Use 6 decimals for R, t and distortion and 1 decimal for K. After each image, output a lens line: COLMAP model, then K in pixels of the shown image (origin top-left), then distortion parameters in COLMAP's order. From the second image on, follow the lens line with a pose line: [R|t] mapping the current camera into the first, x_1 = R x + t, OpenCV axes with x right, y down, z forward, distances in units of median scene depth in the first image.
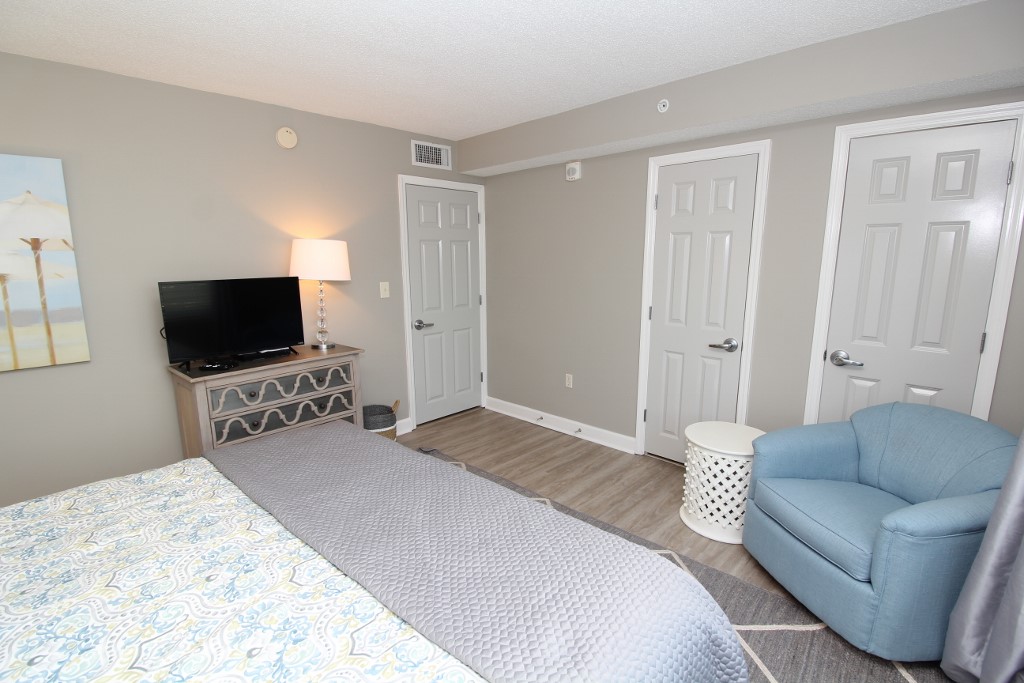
lens RADIAL K [[478.5, 0, 517.0], [0, 478.5, 343.1], [0, 0, 1]] dist [-0.006639, -0.000986]
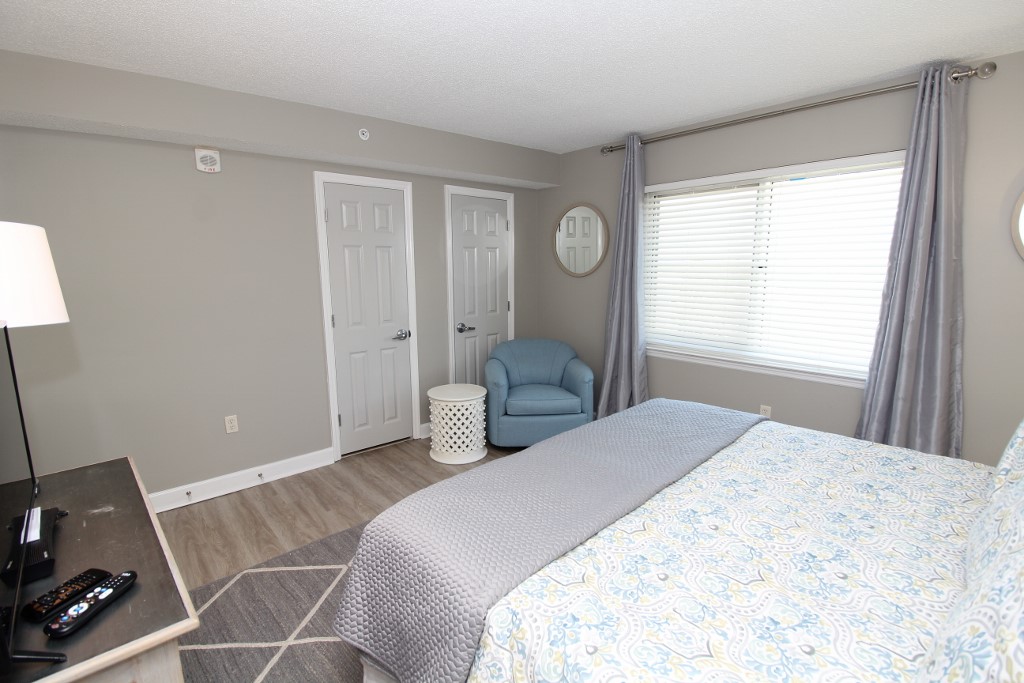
lens RADIAL K [[478.5, 0, 517.0], [0, 478.5, 343.1], [0, 0, 1]] dist [-0.006639, -0.000986]
pose [[0.066387, -0.155738, 0.985565, -0.720601], [0.186346, 0.972301, 0.141090, -0.087835], [-0.980239, 0.174290, 0.093569, 0.514405]]
